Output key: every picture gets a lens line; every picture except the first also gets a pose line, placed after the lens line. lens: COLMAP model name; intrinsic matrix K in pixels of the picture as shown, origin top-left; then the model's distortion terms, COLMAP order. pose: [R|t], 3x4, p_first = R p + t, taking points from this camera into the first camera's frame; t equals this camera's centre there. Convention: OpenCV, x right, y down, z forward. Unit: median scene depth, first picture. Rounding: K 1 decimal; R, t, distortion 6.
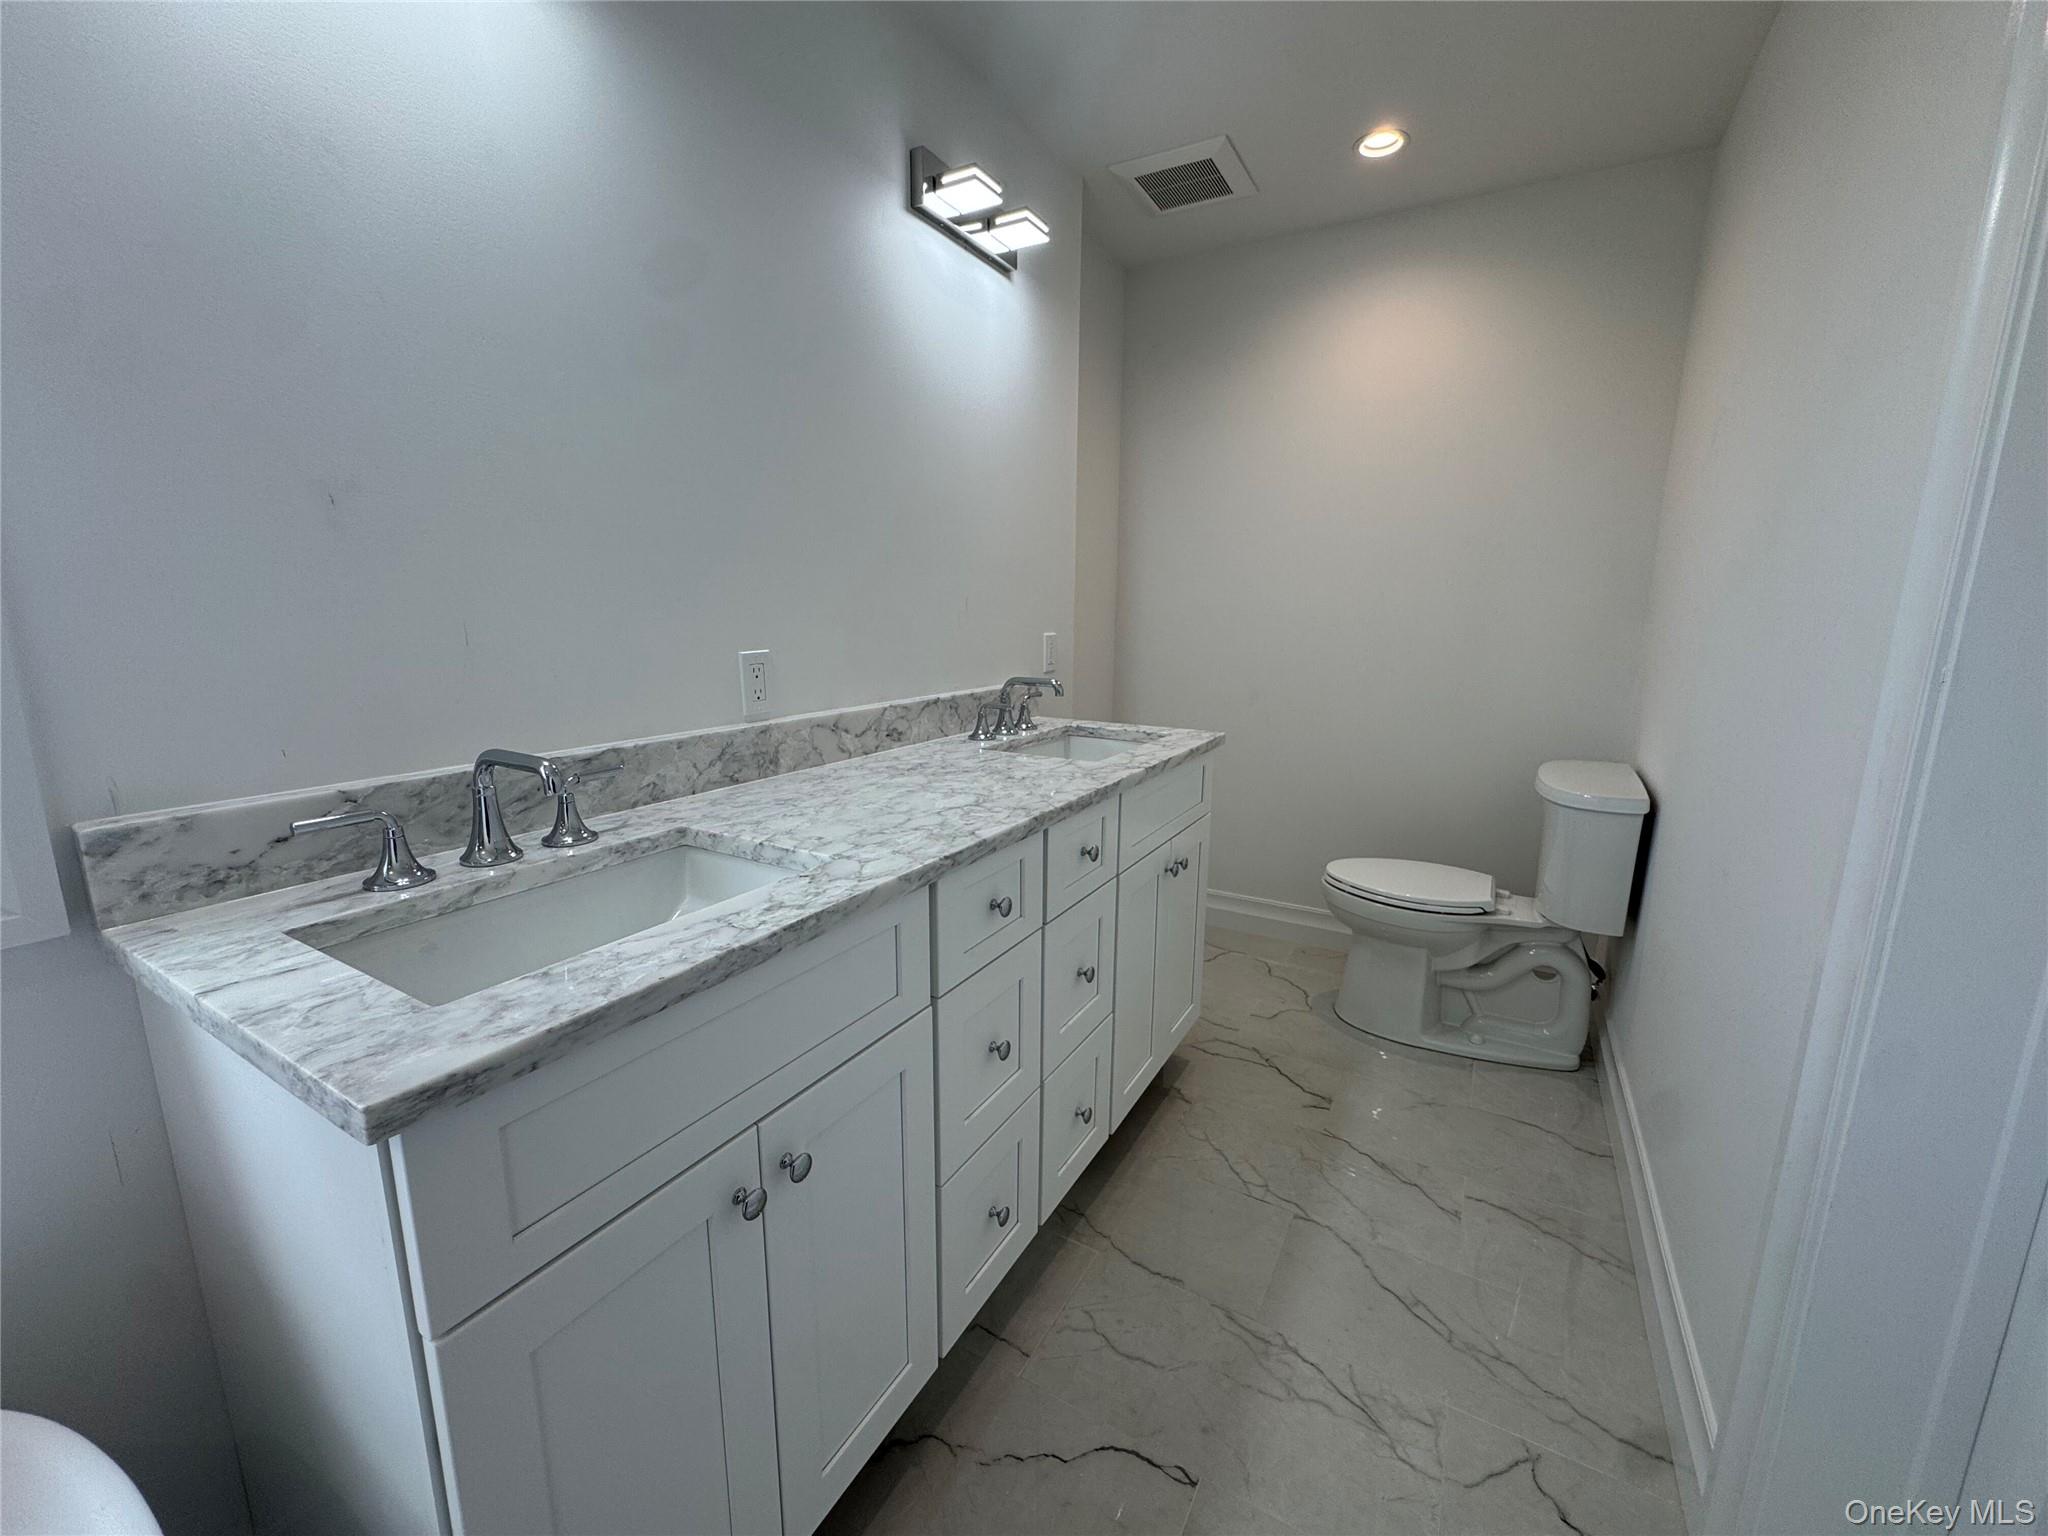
lens RADIAL K [[822.9, 0, 1021.5], [0, 822.9, 767.0], [0, 0, 1]] dist [-0.008499, 0.001963]
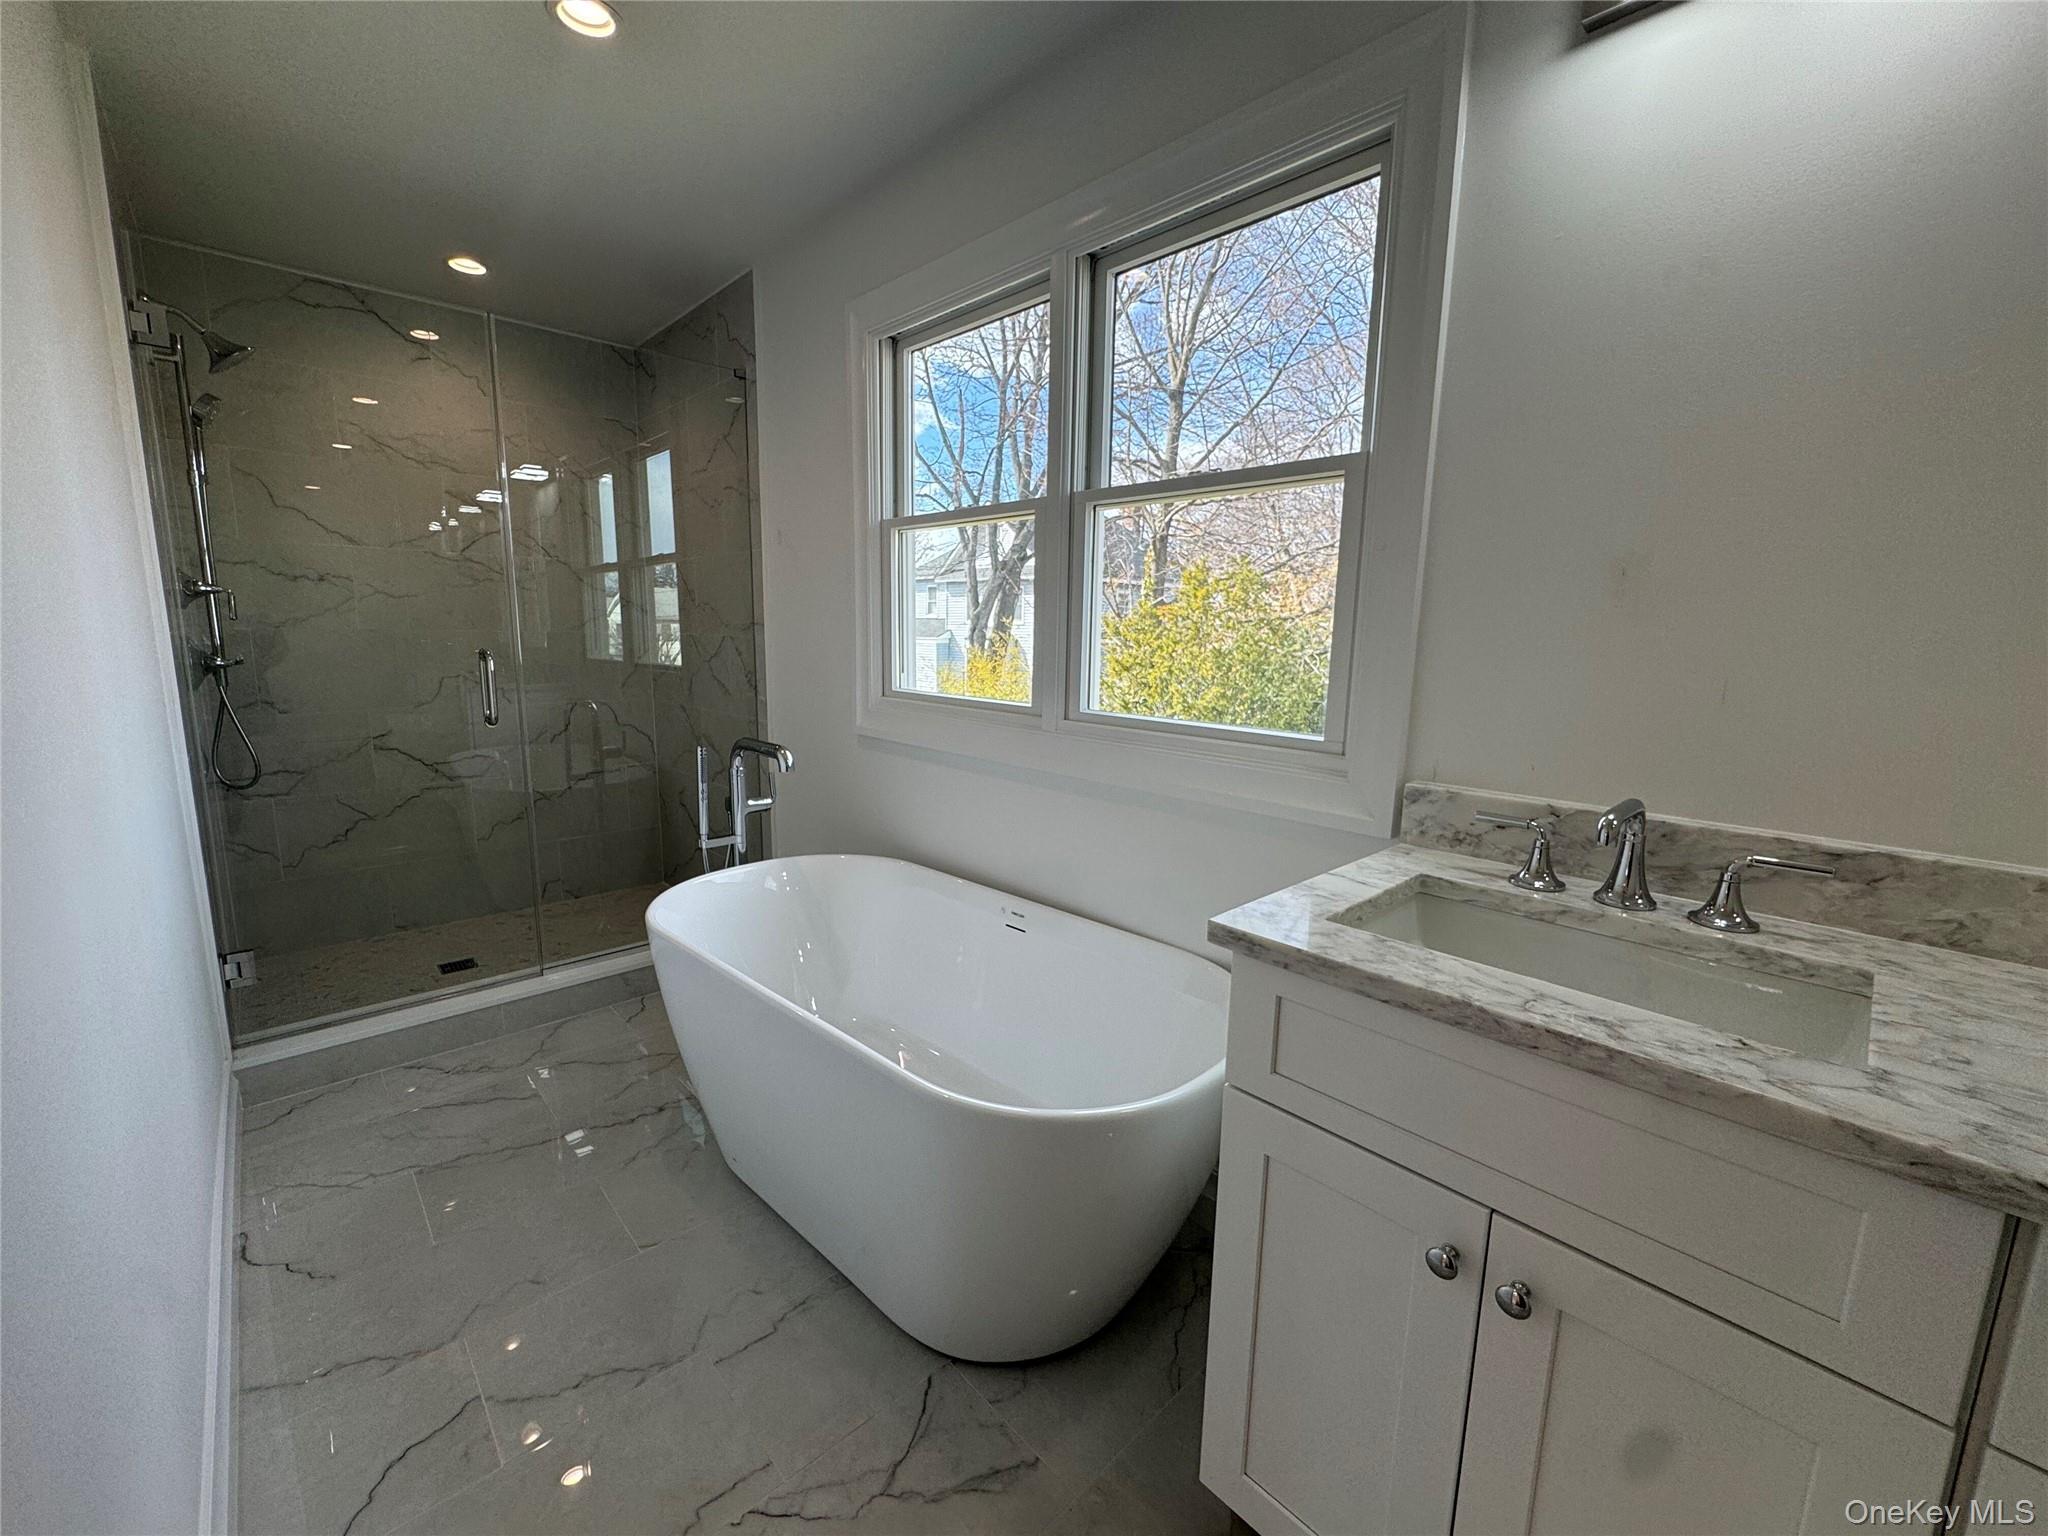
lens RADIAL K [[822.9, 0, 1016.2], [0, 822.9, 756.3], [0, 0, 1]] dist [-0.008499, 0.001963]
pose [[-0.294223, 0.134146, -0.946276, 0.607505], [-0.200713, 0.959348, 0.198406, -0.131580], [0.934424, 0.248305, -0.255337, 0.553887]]
